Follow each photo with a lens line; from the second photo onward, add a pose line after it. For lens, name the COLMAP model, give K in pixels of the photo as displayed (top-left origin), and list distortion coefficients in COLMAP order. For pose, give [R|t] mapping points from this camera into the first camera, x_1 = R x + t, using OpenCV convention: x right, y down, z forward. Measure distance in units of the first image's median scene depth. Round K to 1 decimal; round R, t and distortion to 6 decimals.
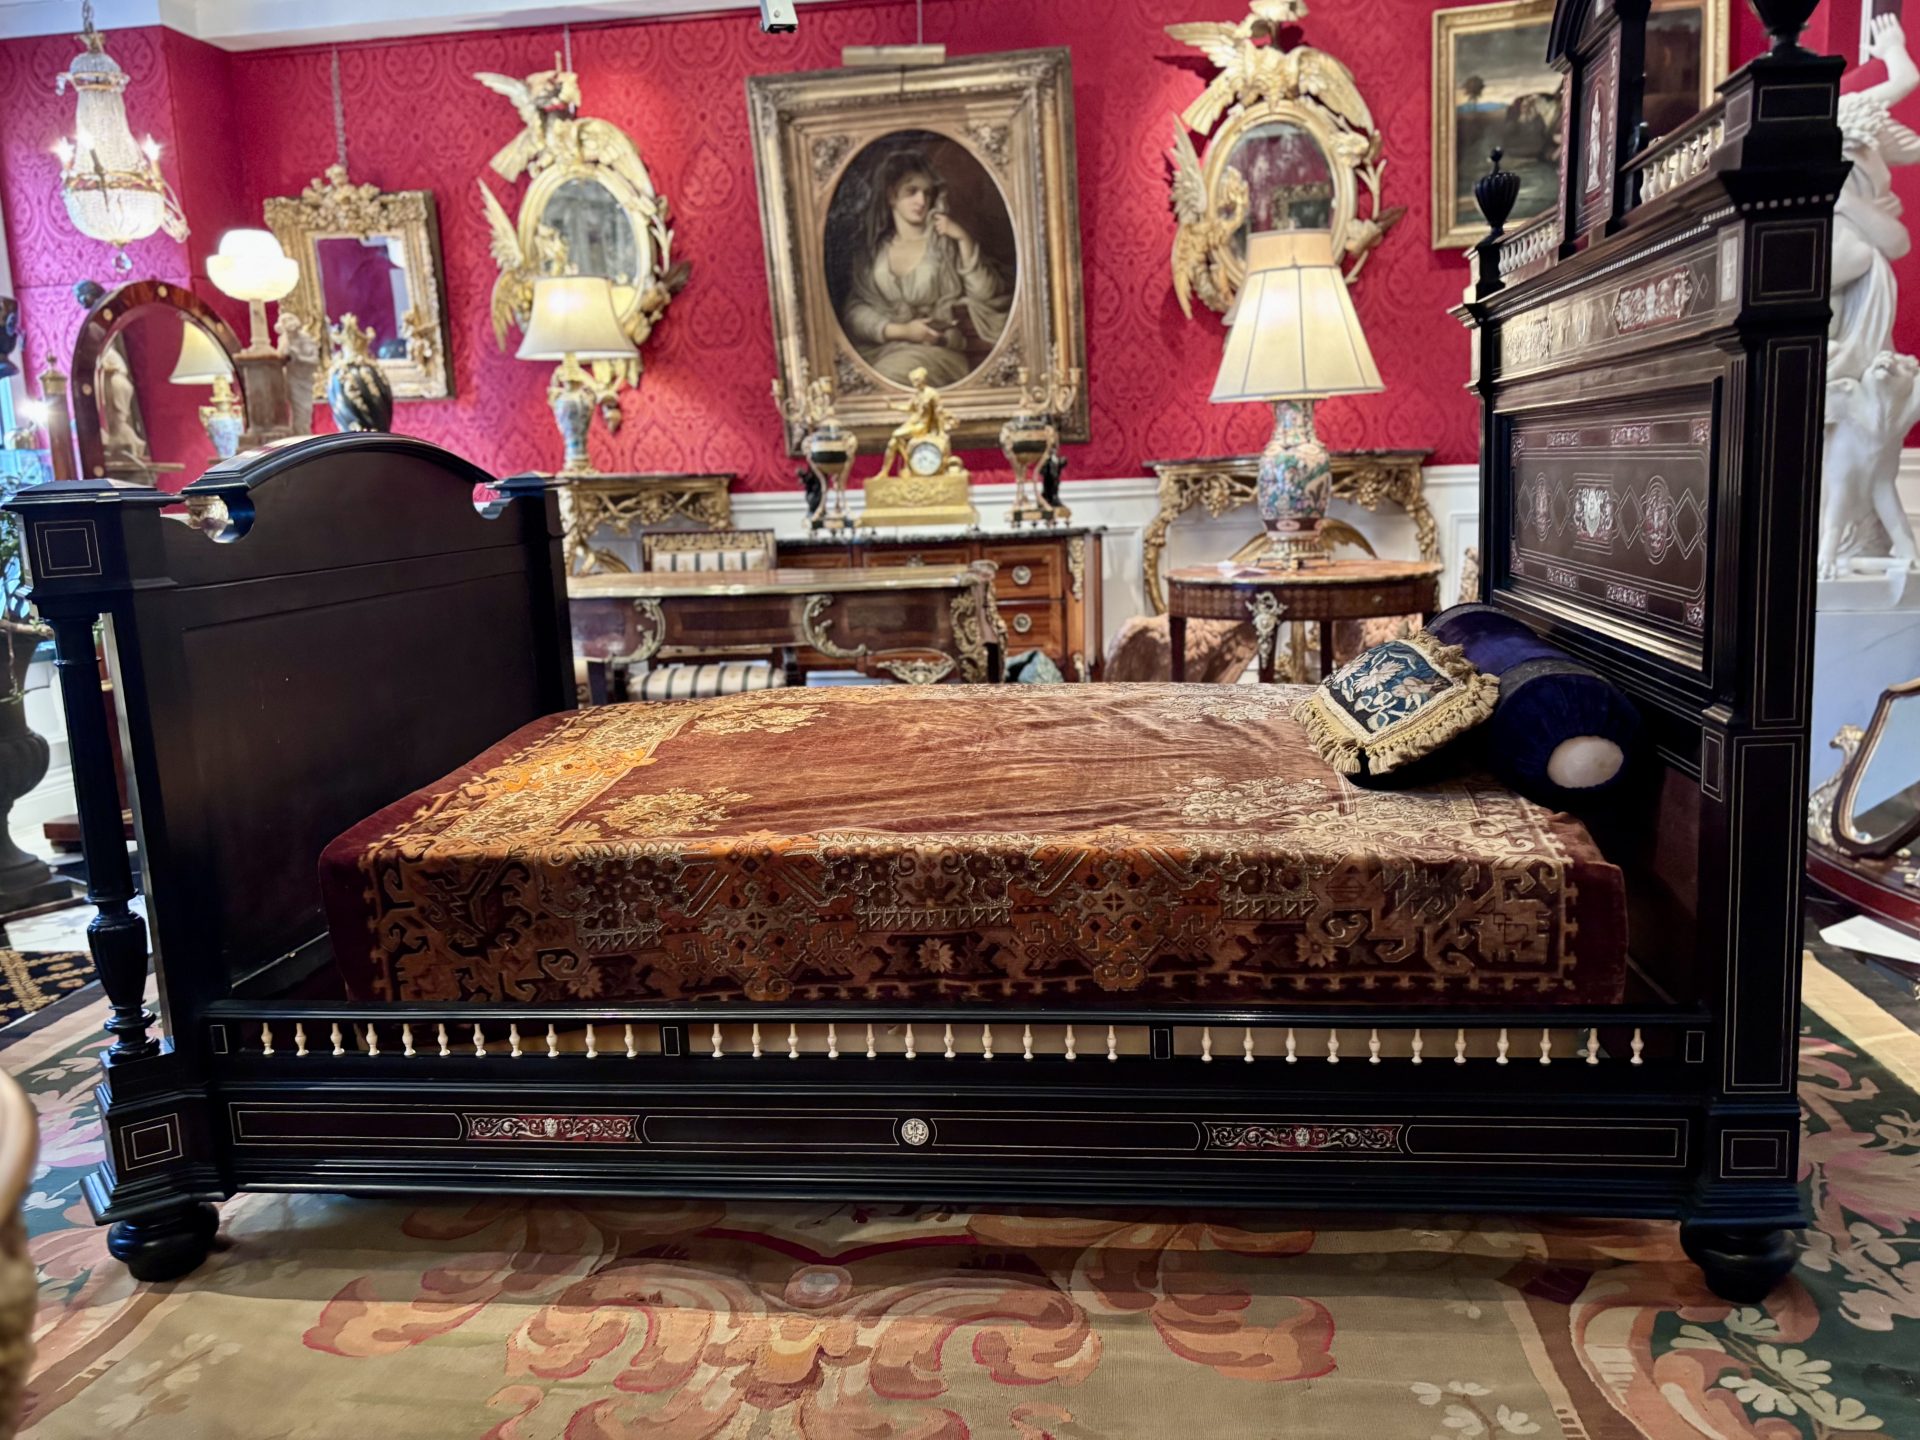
lens RADIAL K [[1522.0, 0, 963.0], [0, 1522.0, 722.0], [0, 0, 1]] dist [0.024359, -0.025448]
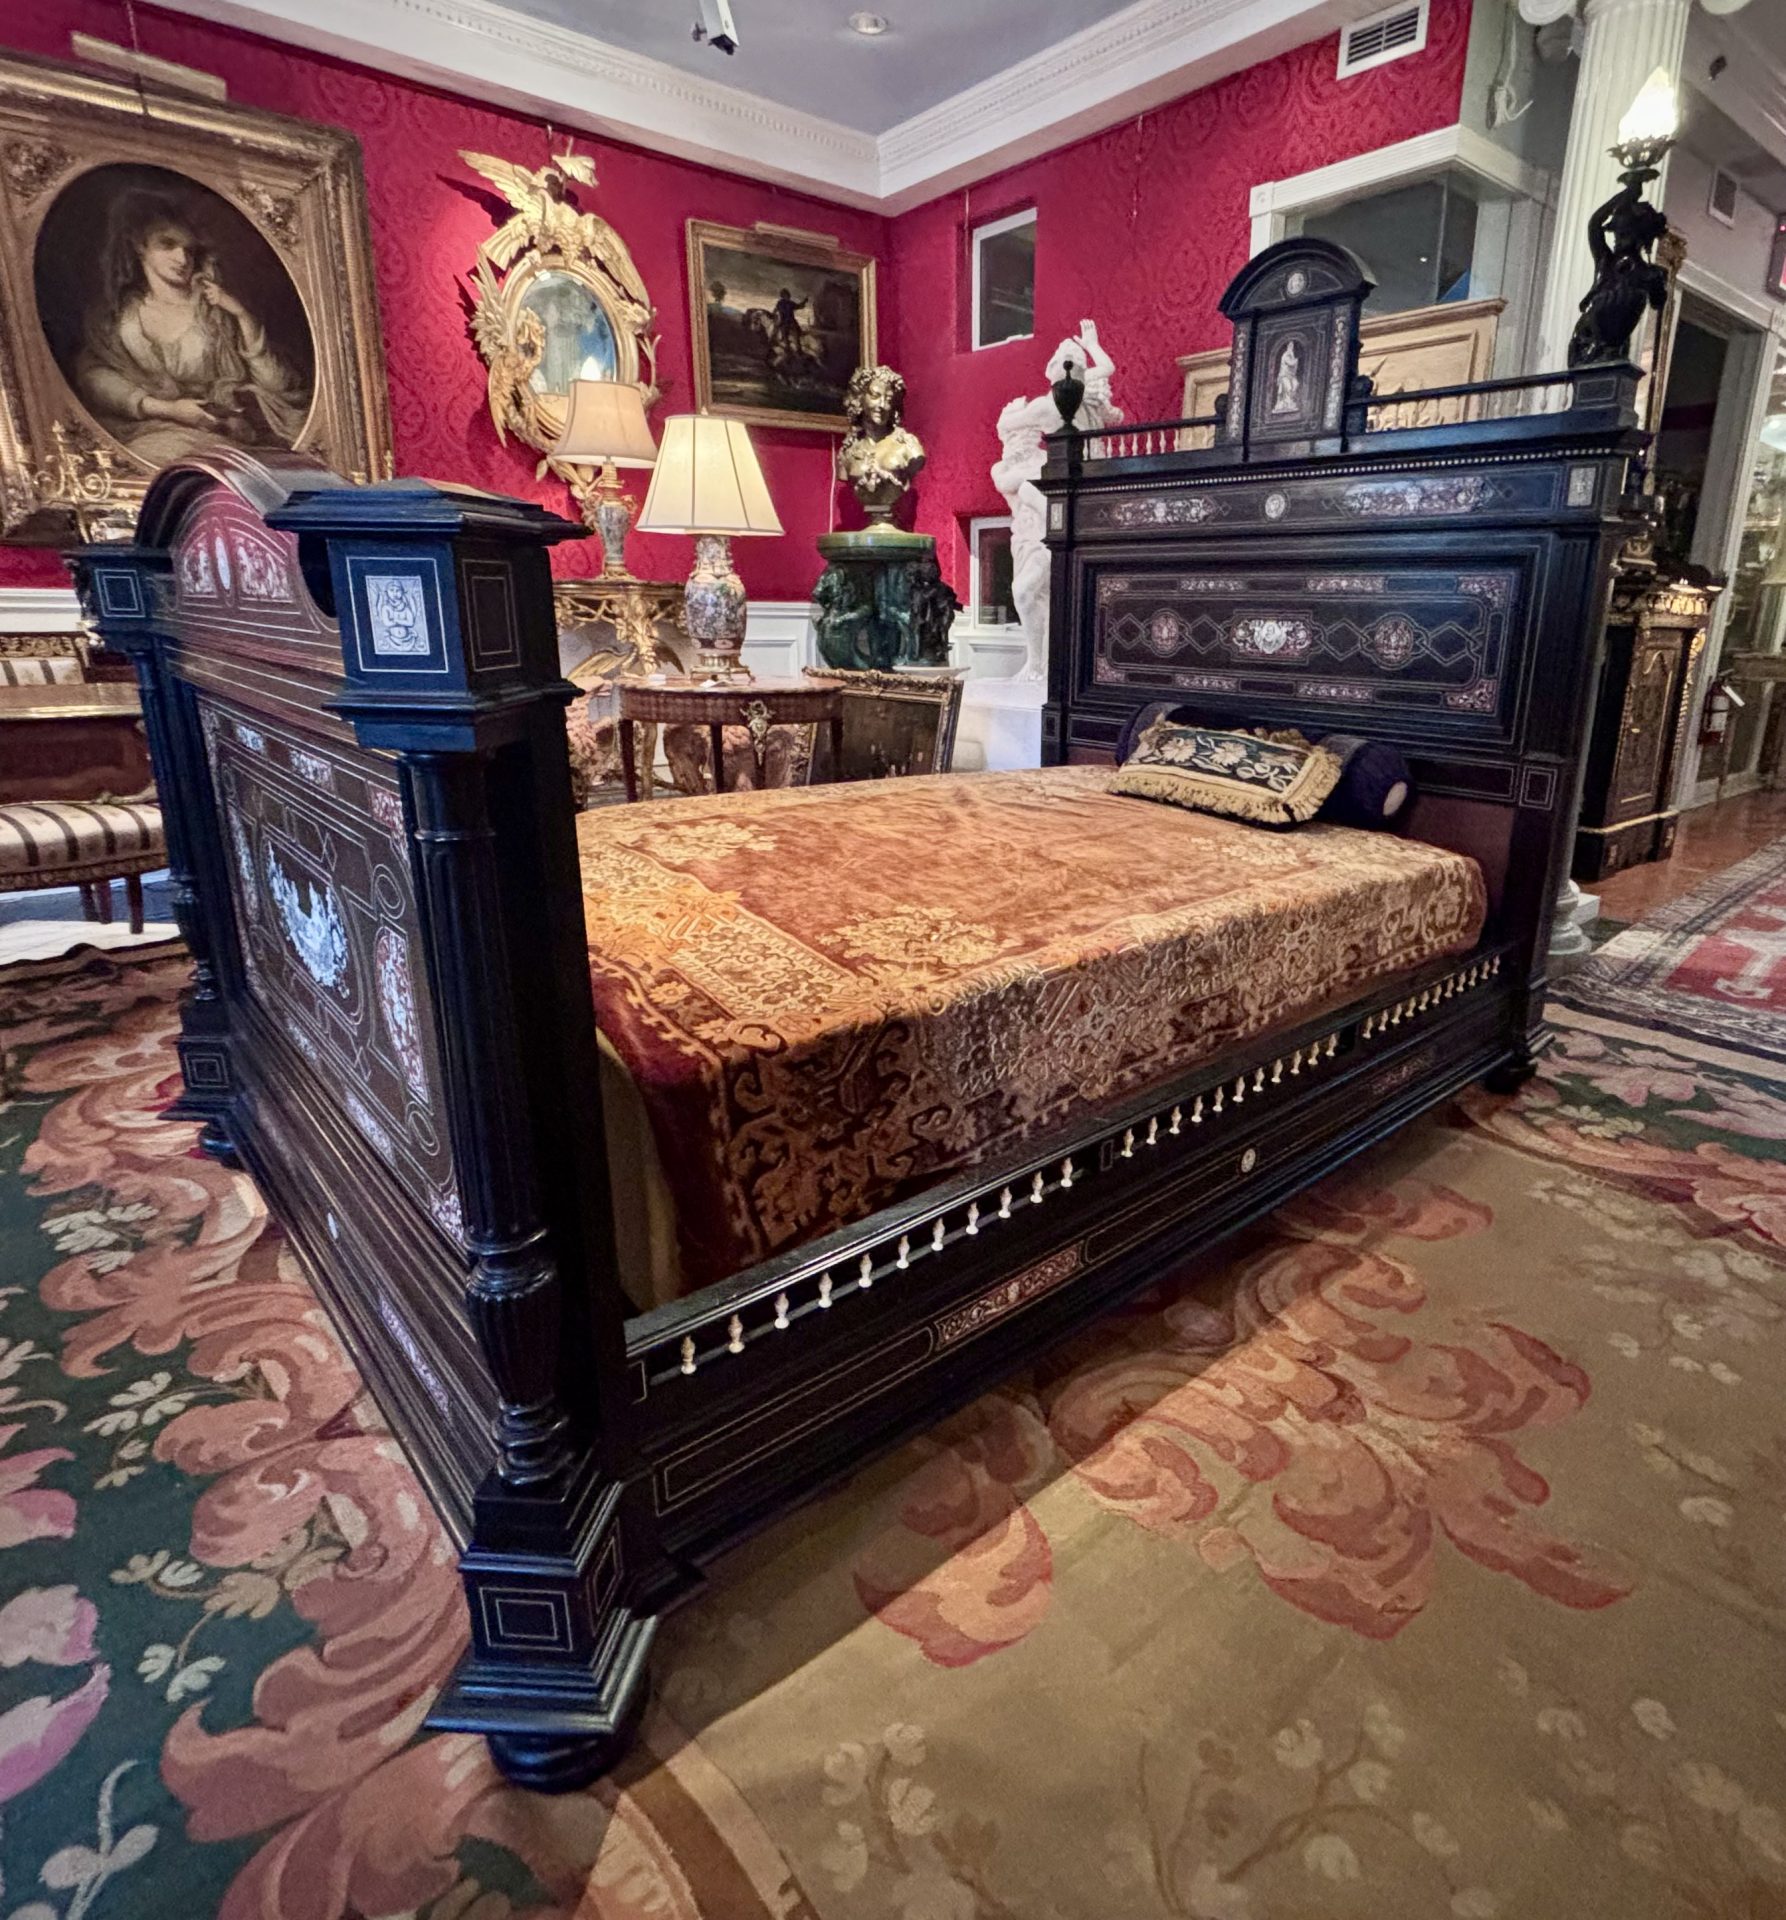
lens RADIAL K [[1093.0, 0, 998.5], [0, 1093.0, 919.5], [0, 0, 1]] dist [-0.000810, 0.002297]
pose [[0.638262, -0.164882, 0.751955, -0.292432], [0.082059, 0.985800, 0.146505, -0.019883], [-0.765433, -0.031804, 0.642729, 0.240140]]
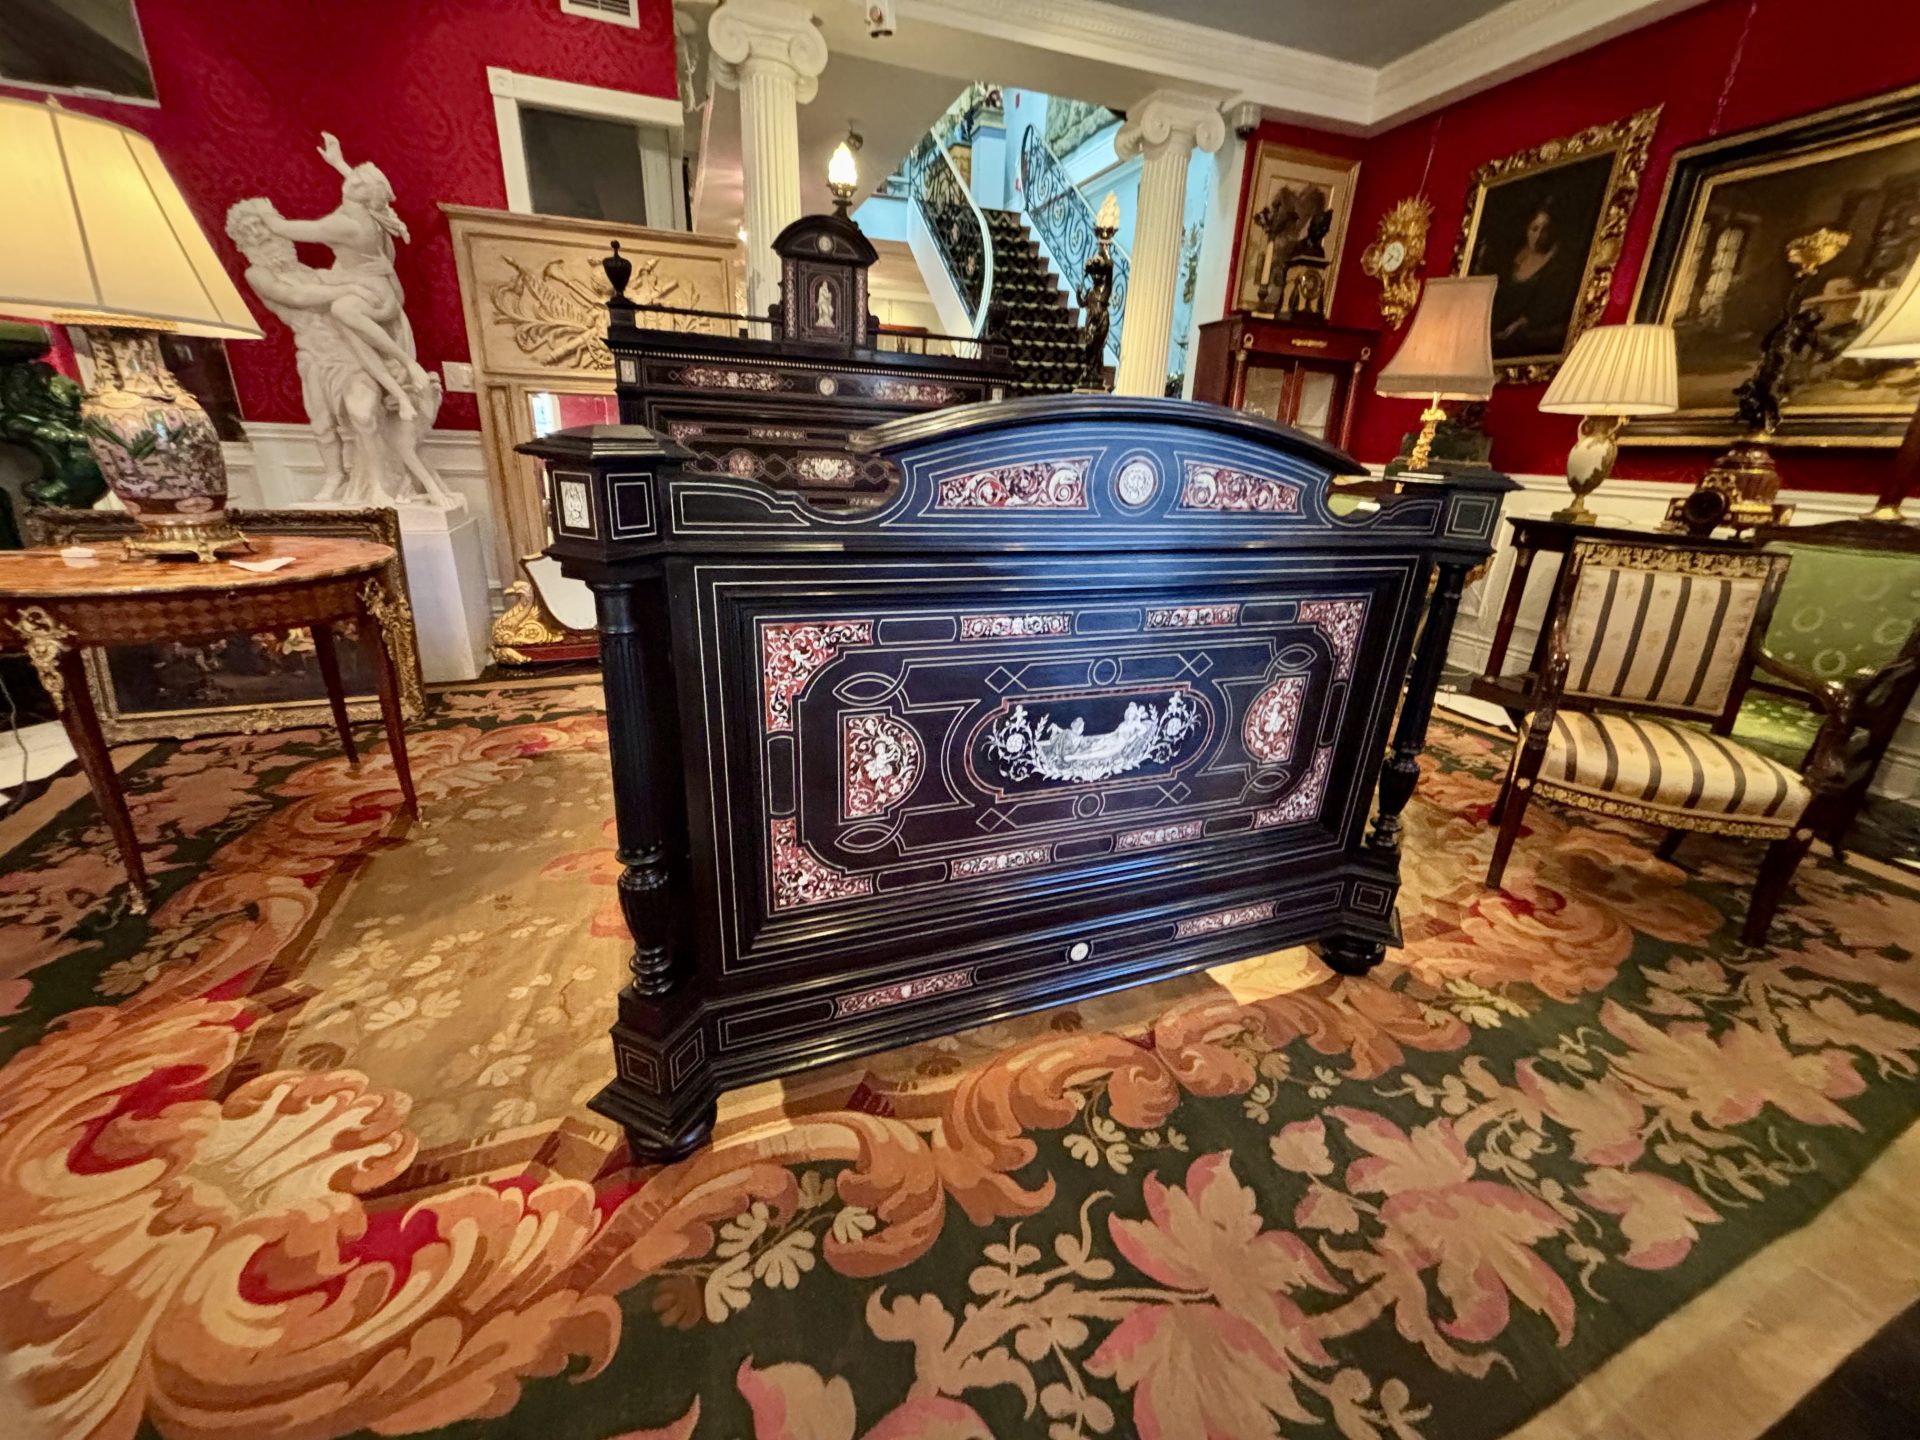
lens RADIAL K [[771.4, 0, 955.2], [0, 771.4, 720.7], [0, 0, 1]] dist [0.015607, -0.007339]
pose [[-0.479223, -0.287436, 0.829292, -0.389940], [0.117697, 0.915275, 0.385252, -0.105138], [-0.869766, 0.282227, -0.404791, 0.681762]]
